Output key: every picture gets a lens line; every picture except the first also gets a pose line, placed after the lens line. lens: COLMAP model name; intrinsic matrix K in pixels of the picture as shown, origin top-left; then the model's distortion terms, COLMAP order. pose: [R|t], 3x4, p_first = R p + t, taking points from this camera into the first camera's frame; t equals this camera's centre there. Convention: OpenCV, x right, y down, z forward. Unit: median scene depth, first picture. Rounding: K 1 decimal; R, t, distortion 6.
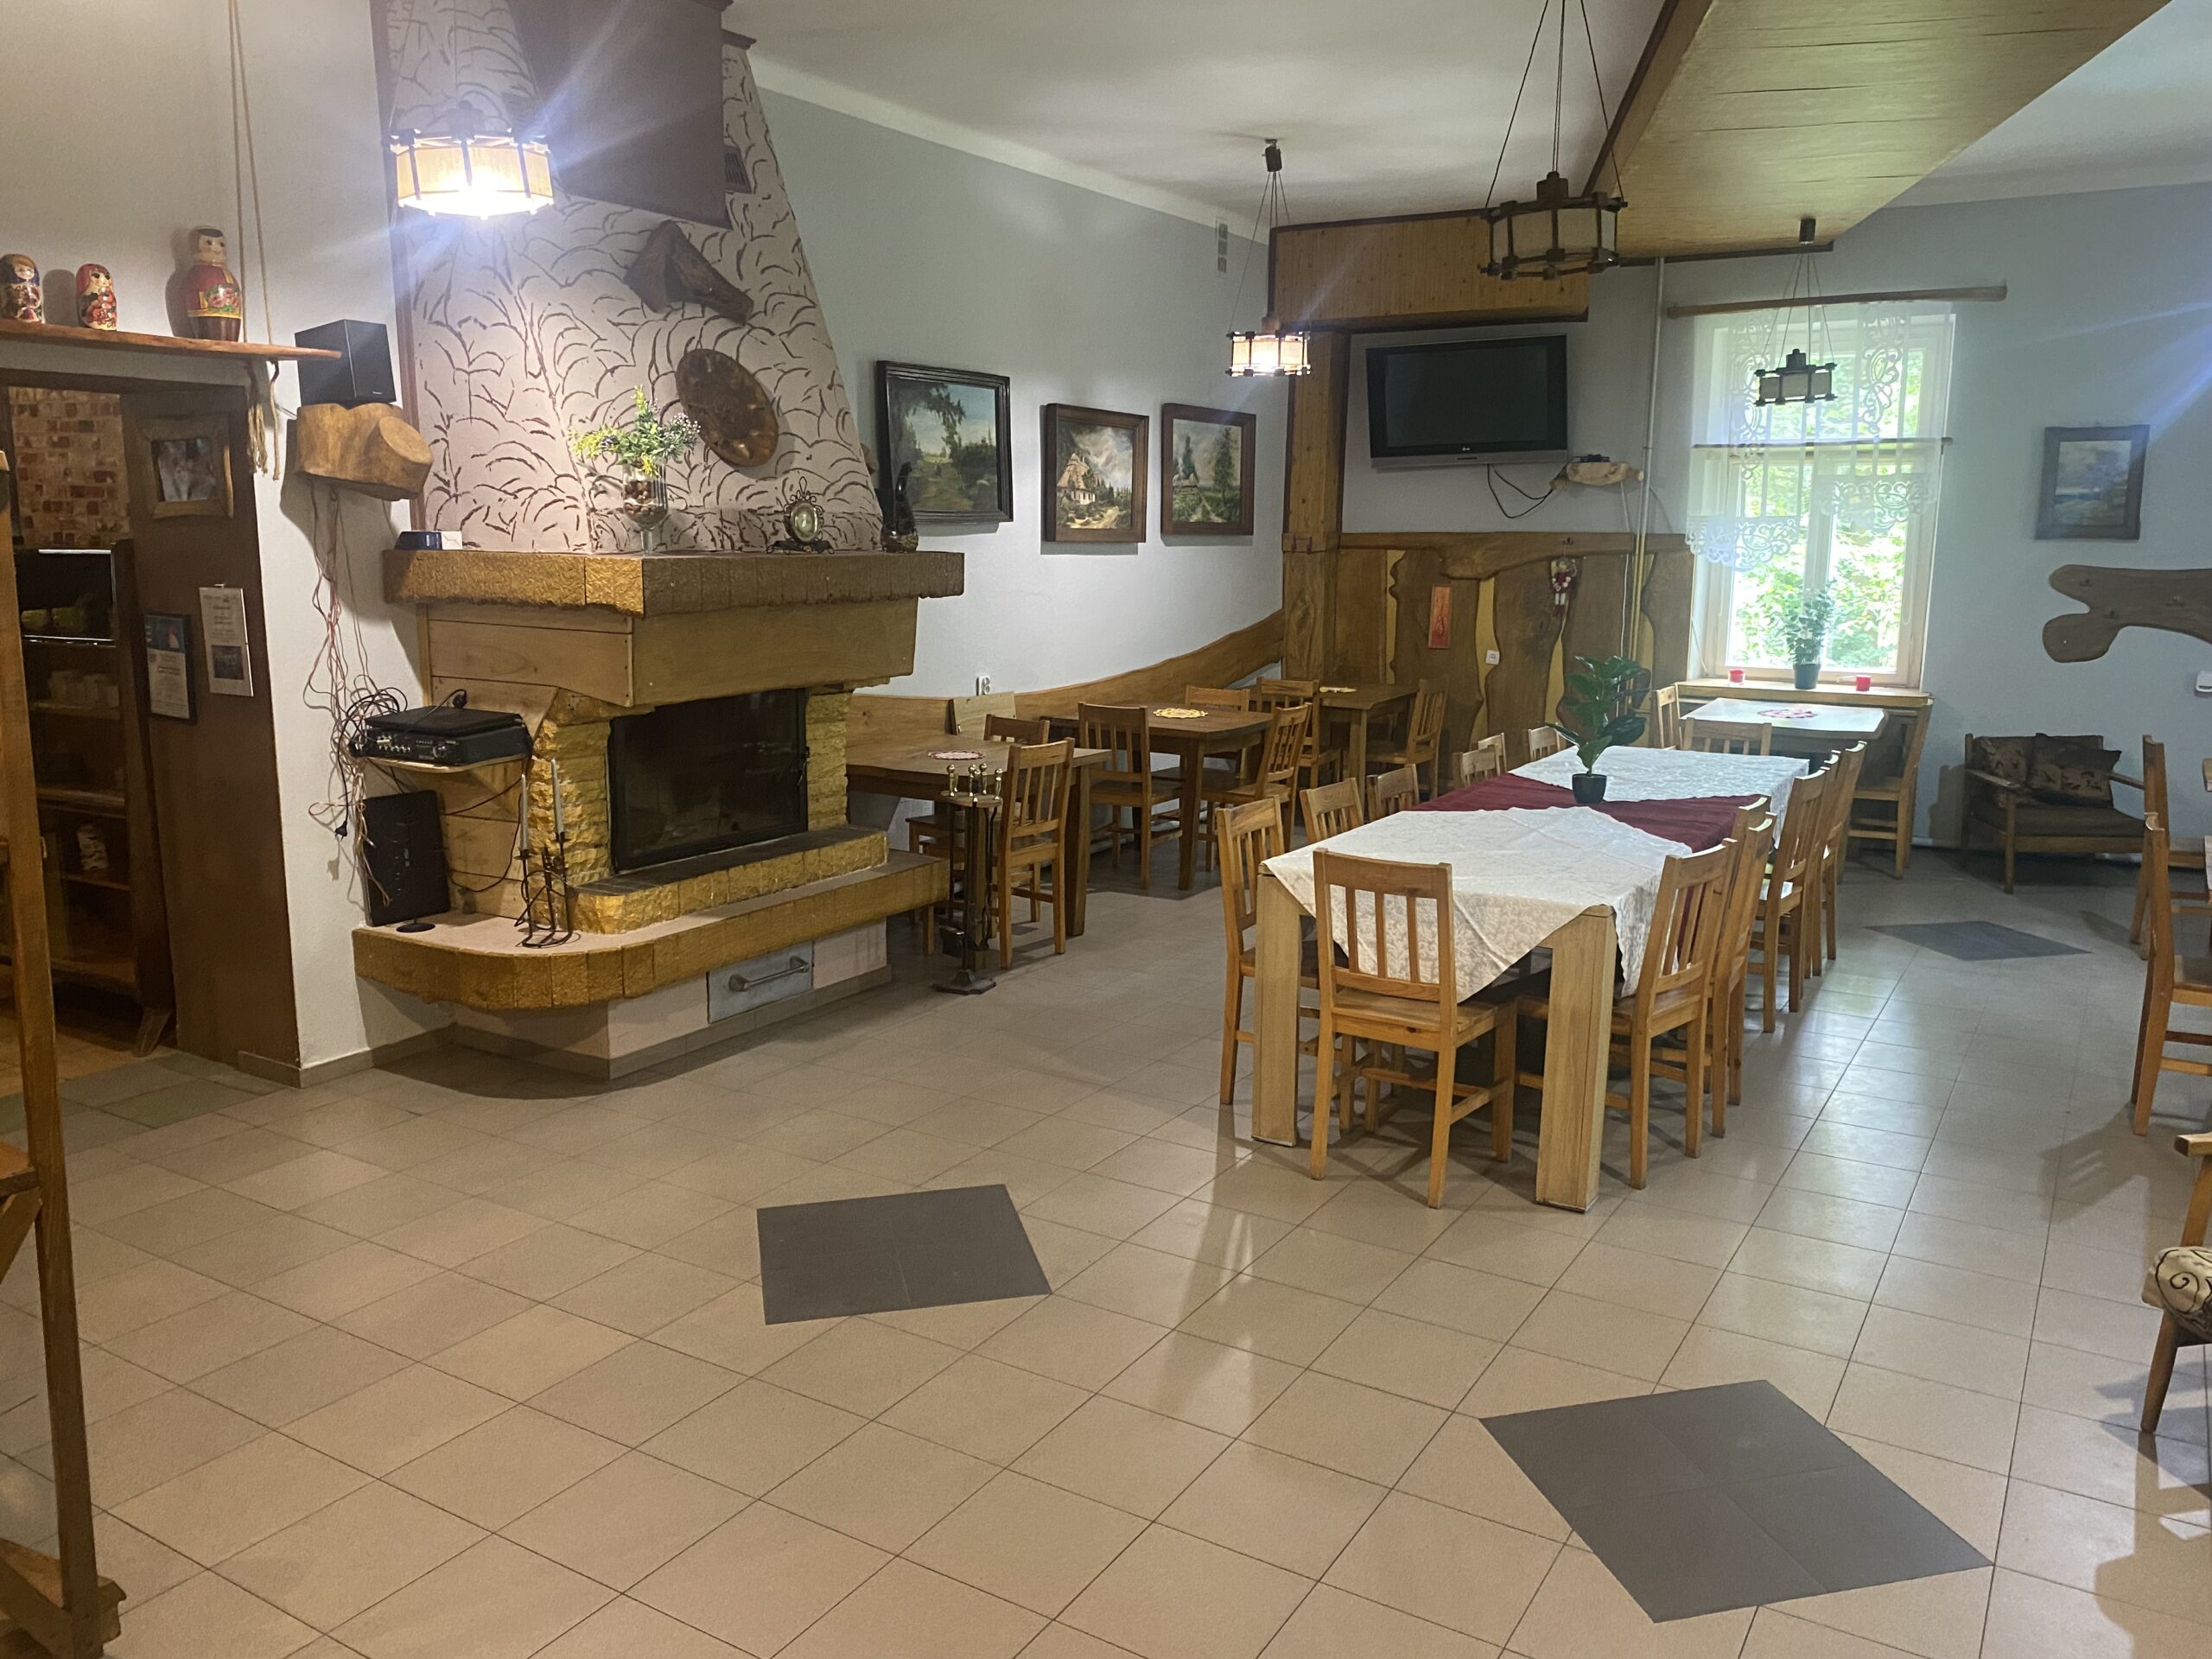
lens RADIAL K [[1704.6, 0, 1097.4], [0, 1704.6, 806.2], [0, 0, 1]] dist [0.040605, -0.041475]
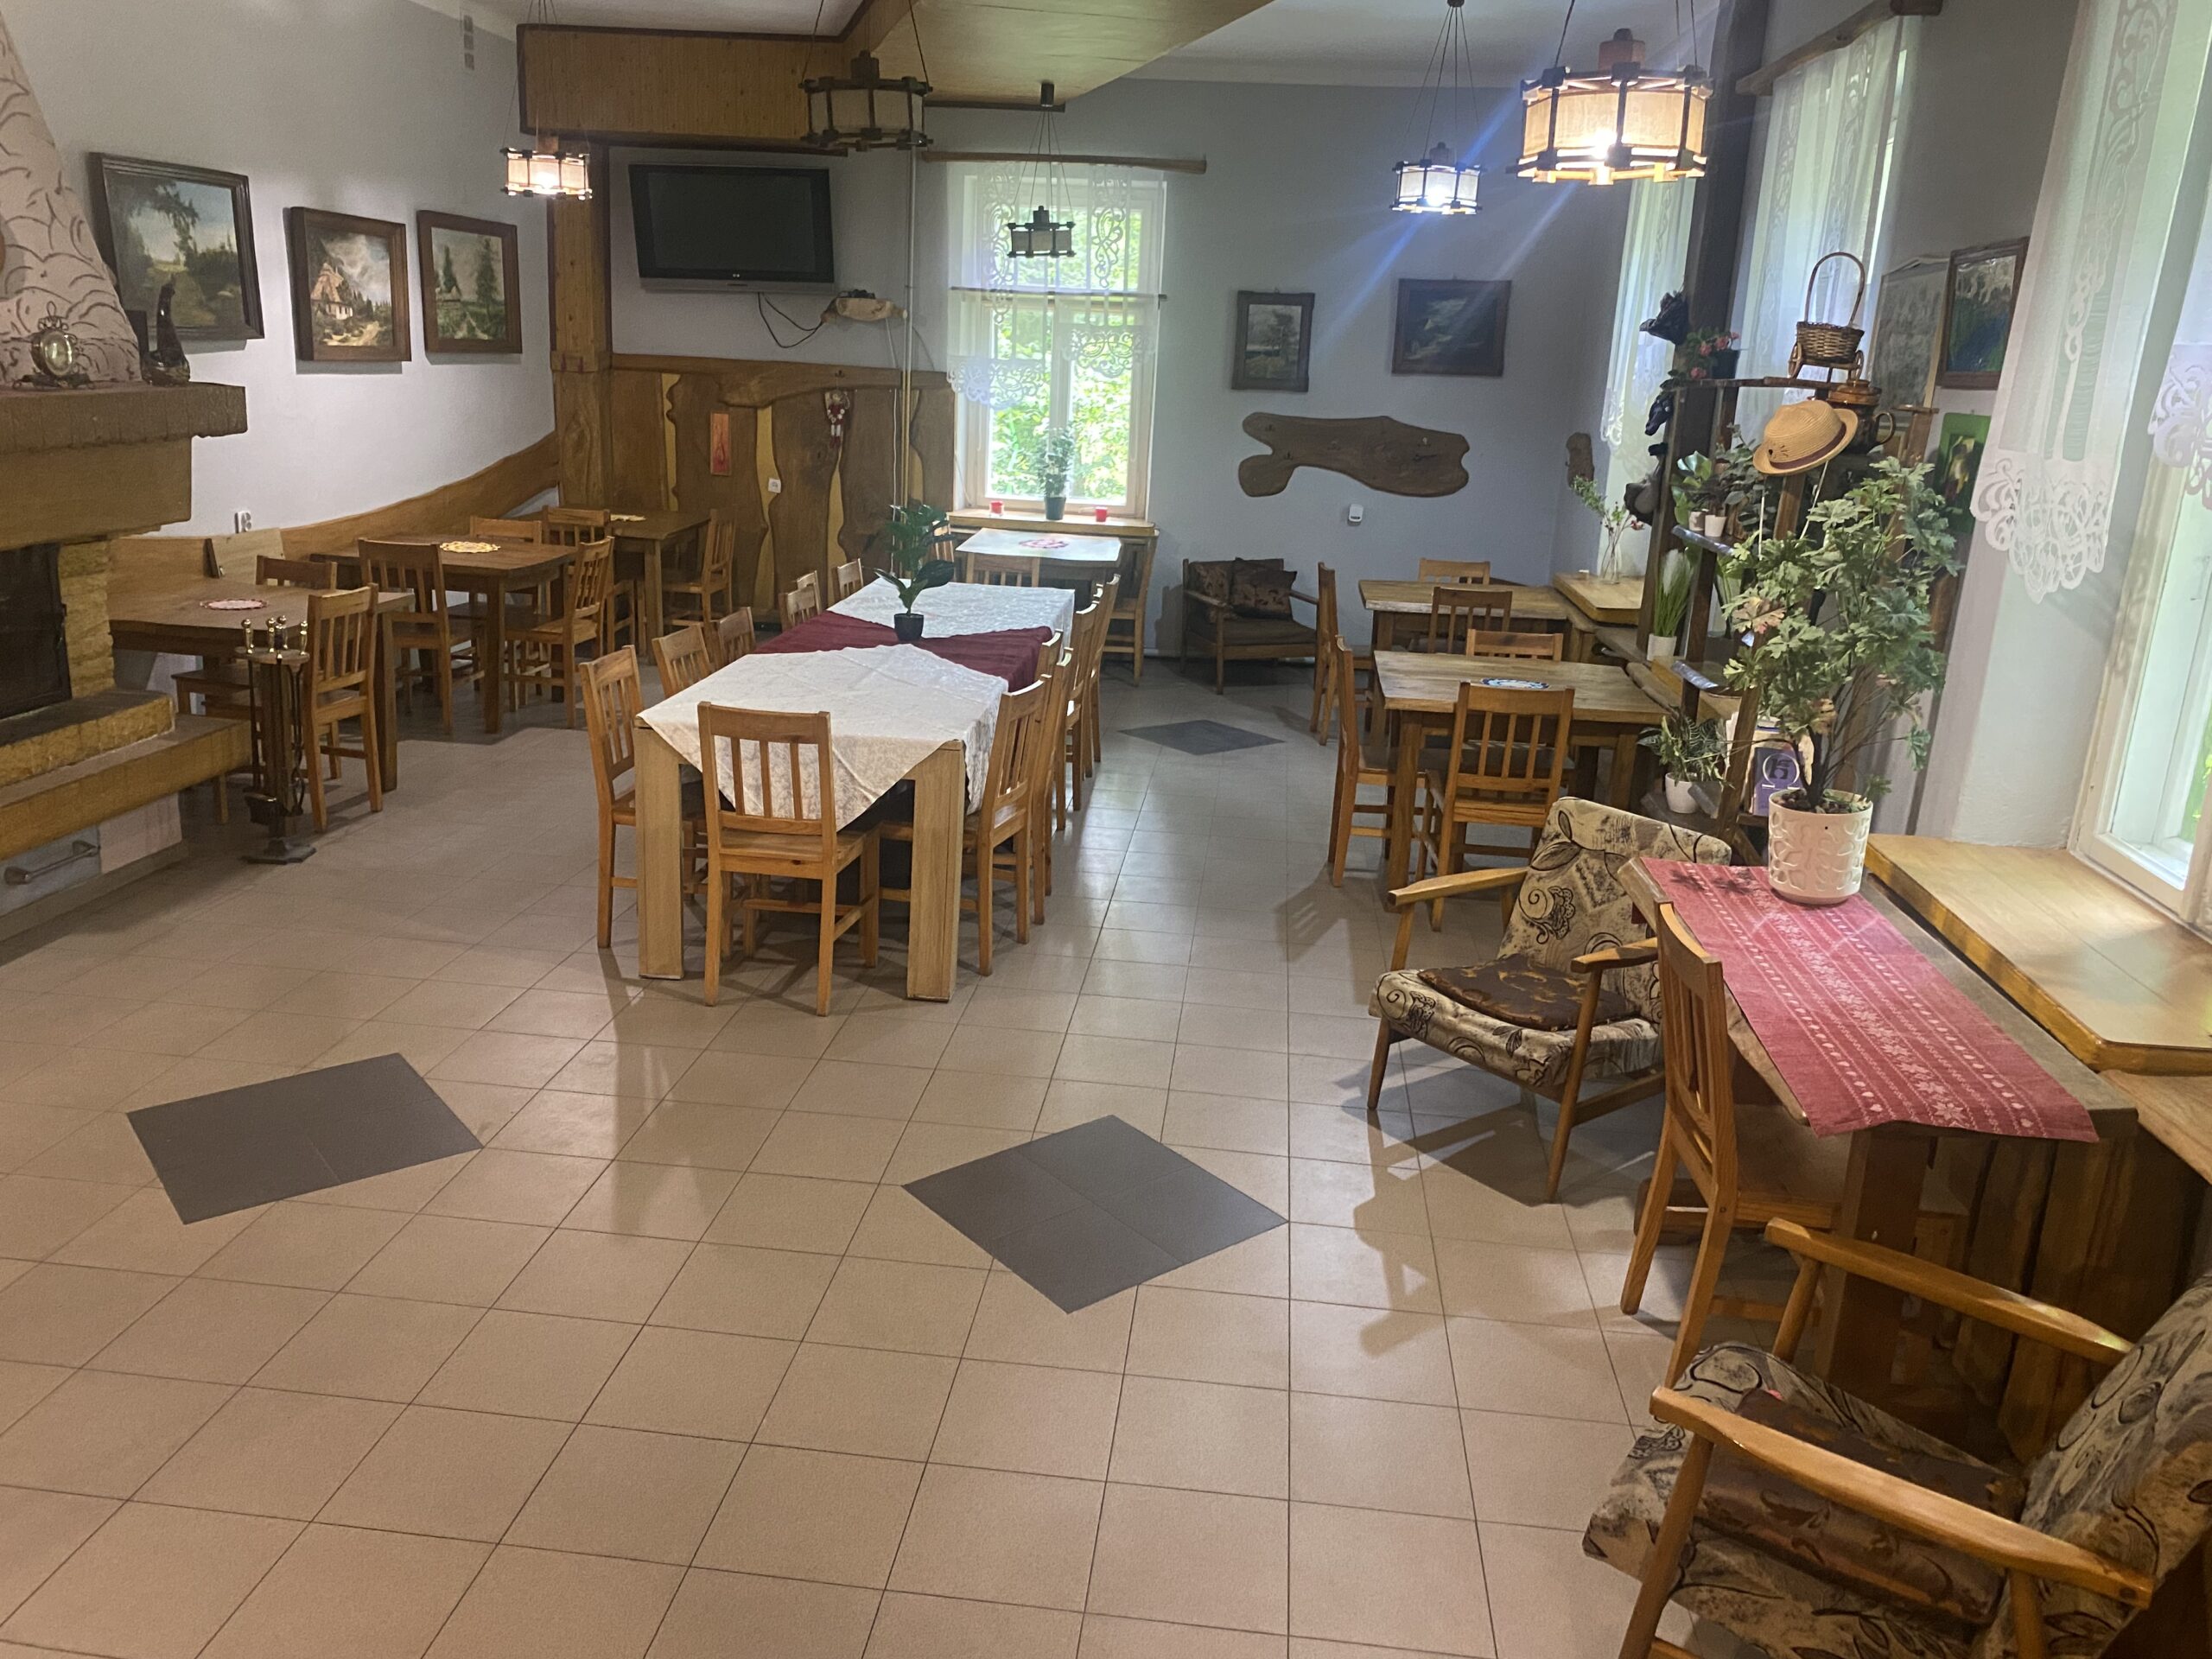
lens RADIAL K [[1704.6, 0, 1107.1], [0, 1704.6, 811.0], [0, 0, 1]] dist [0.040605, -0.041475]
pose [[0.901594, -0.080060, 0.425110, -0.069273], [0.030320, 0.992003, 0.122518, -0.021362], [-0.431519, -0.097572, 0.896811, -0.049551]]
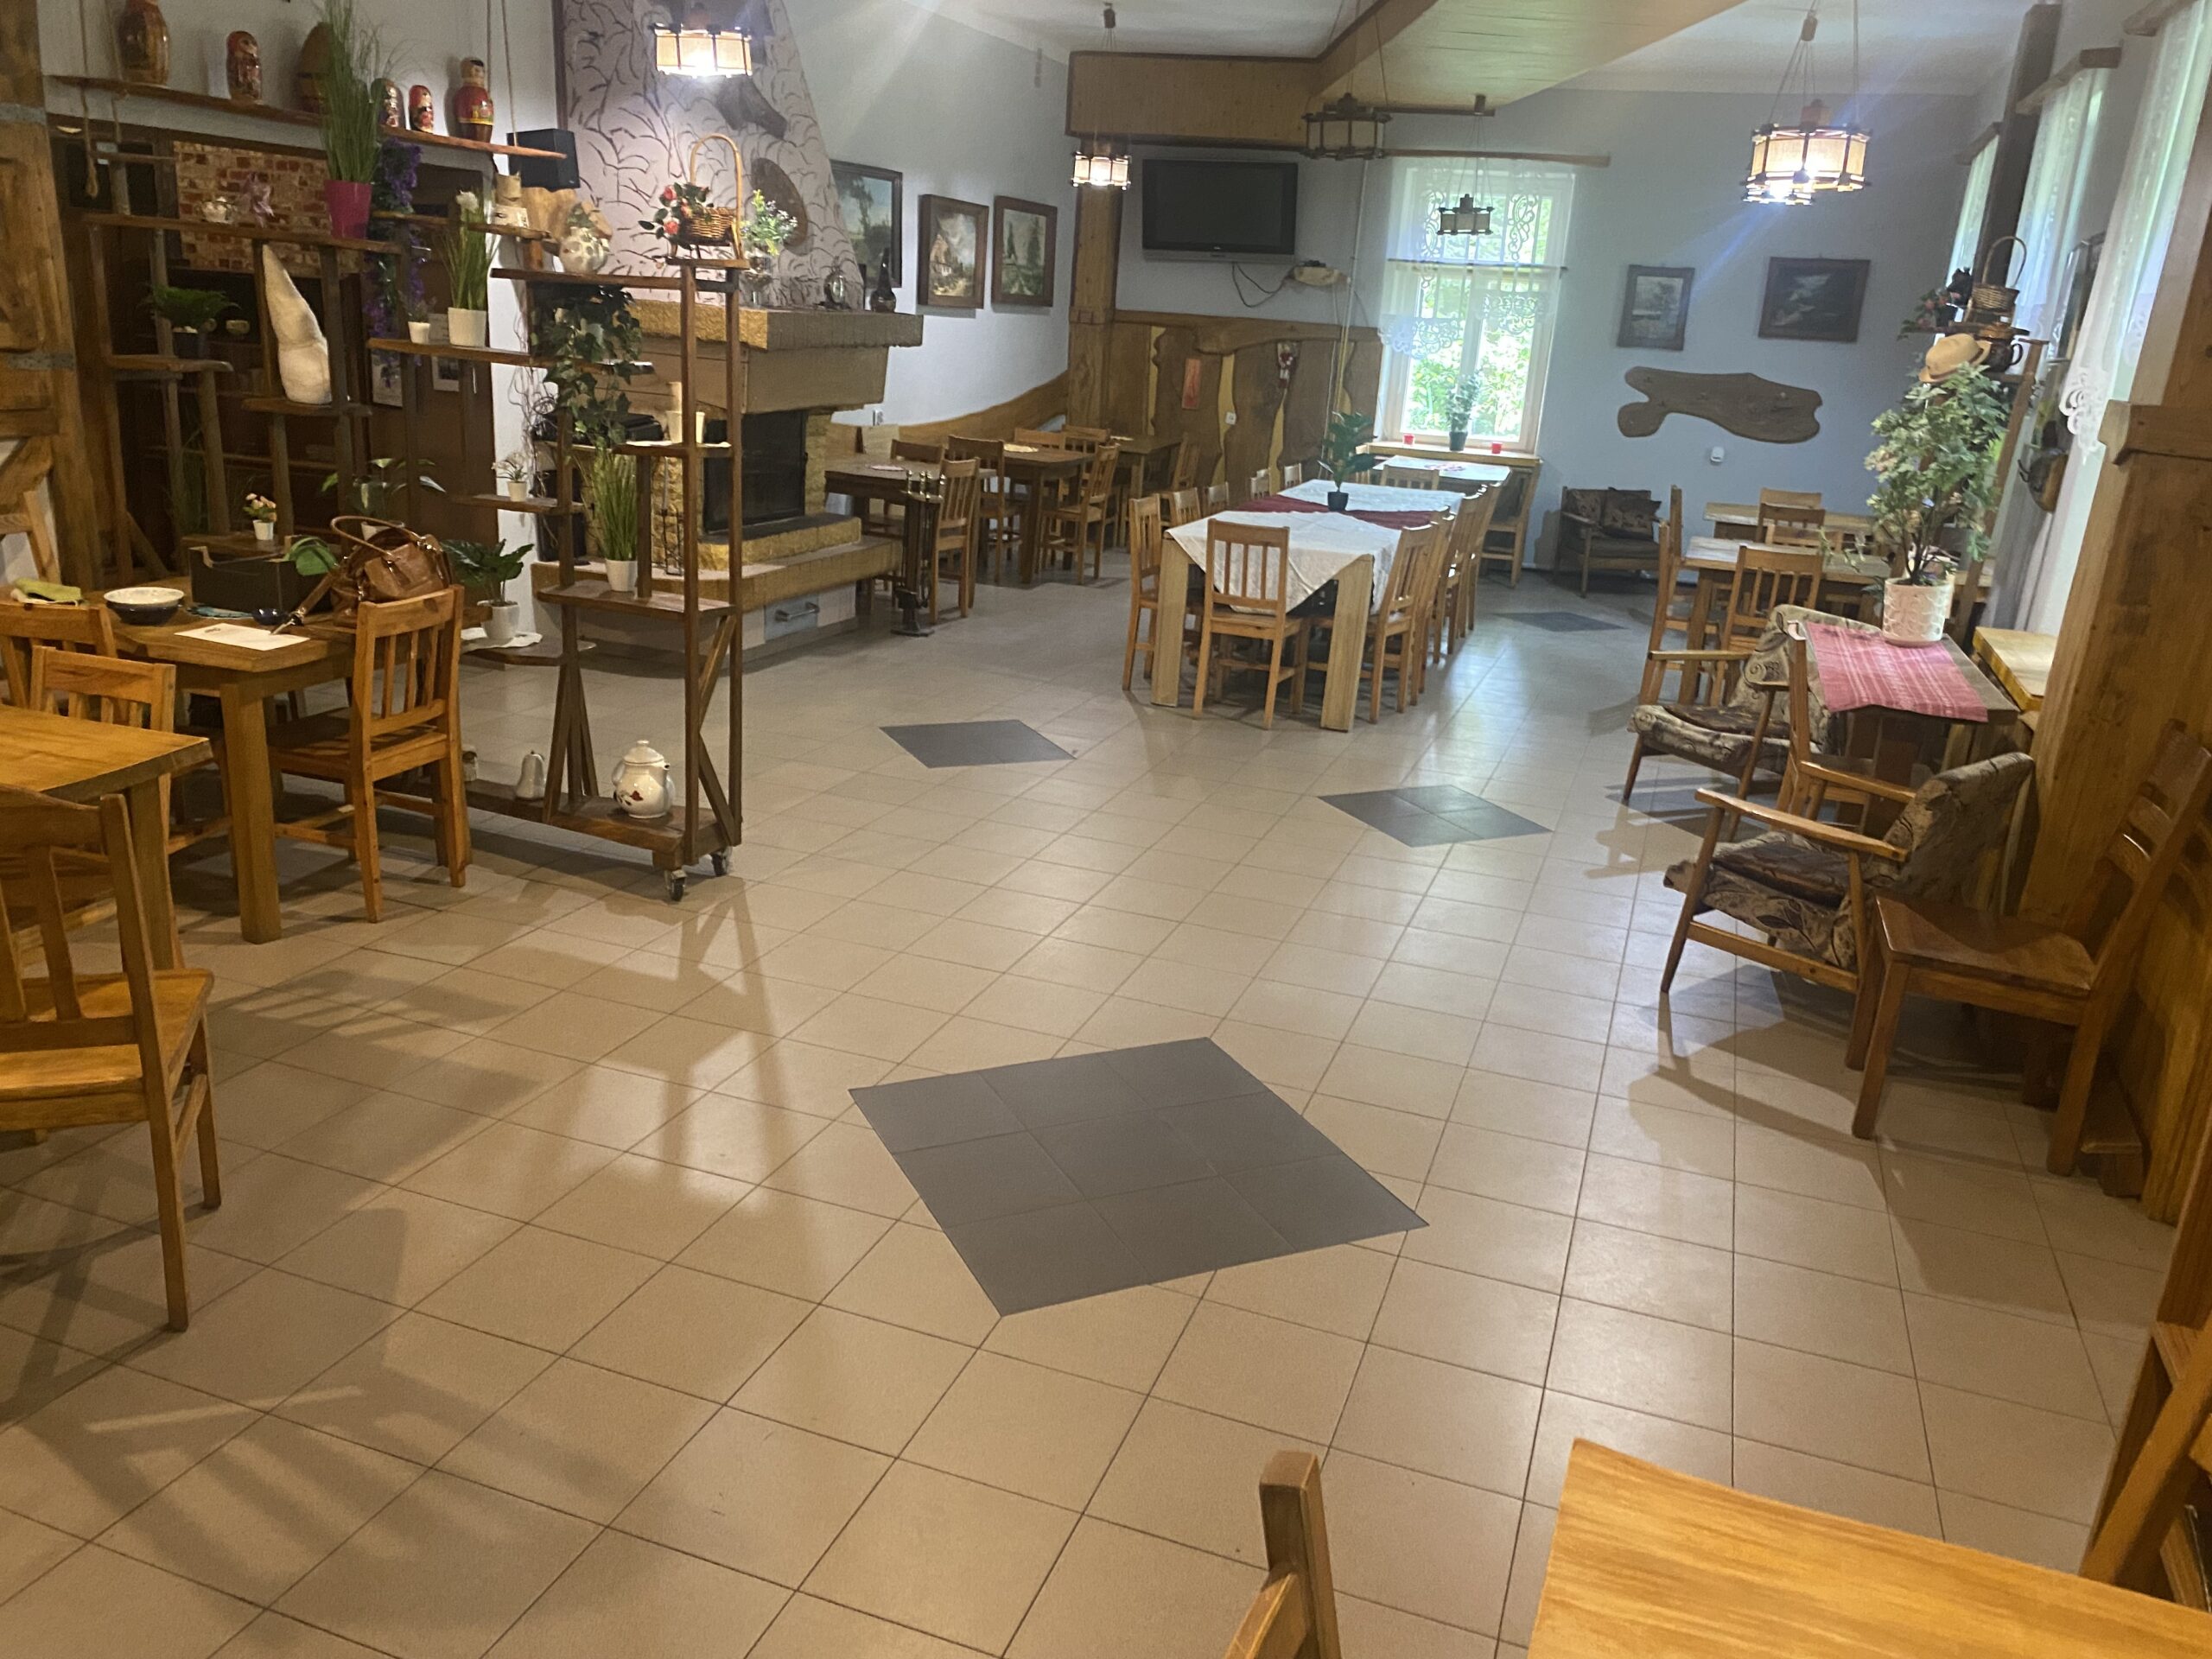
lens RADIAL K [[1704.6, 0, 1121.6], [0, 1704.6, 818.1], [0, 0, 1]] dist [0.040605, -0.041475]
pose [[0.974960, -0.006411, 0.222289, -0.227214], [-0.024735, 0.990255, 0.137052, 0.061516], [-0.221002, -0.139118, 0.965300, -0.440572]]
